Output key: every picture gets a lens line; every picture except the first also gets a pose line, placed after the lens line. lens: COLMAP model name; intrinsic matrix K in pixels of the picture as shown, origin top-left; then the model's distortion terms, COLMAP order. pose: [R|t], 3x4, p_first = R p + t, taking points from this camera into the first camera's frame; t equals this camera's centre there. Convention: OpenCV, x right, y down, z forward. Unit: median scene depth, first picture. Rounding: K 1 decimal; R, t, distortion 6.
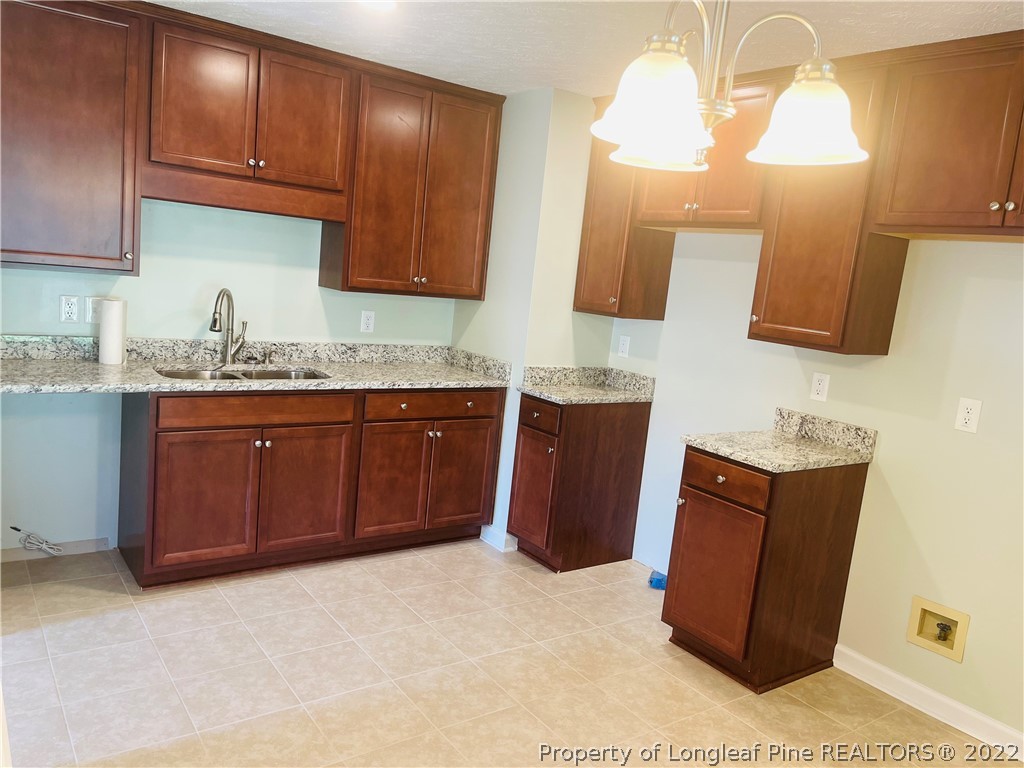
lens RADIAL K [[777.8, 0, 512.0], [0, 777.8, 384.0], [0, 0, 1]] dist [0.067098, -0.084431]
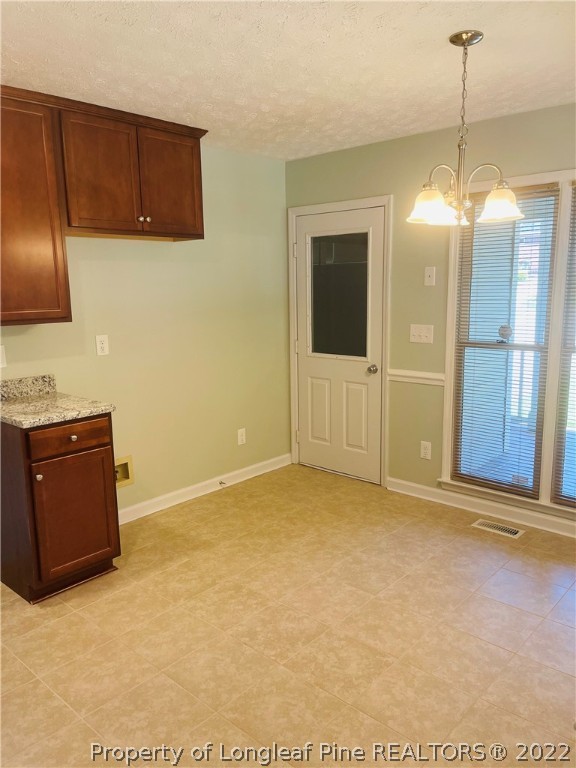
lens RADIAL K [[583.4, 0, 288.0], [0, 583.4, 384.0], [0, 0, 1]] dist [0.067098, -0.084431]
pose [[-0.212047, -0.262247, 0.941415, -0.676687], [0.143692, 0.944485, 0.295467, -0.190152], [-0.966638, 0.197927, -0.162592, 0.840634]]
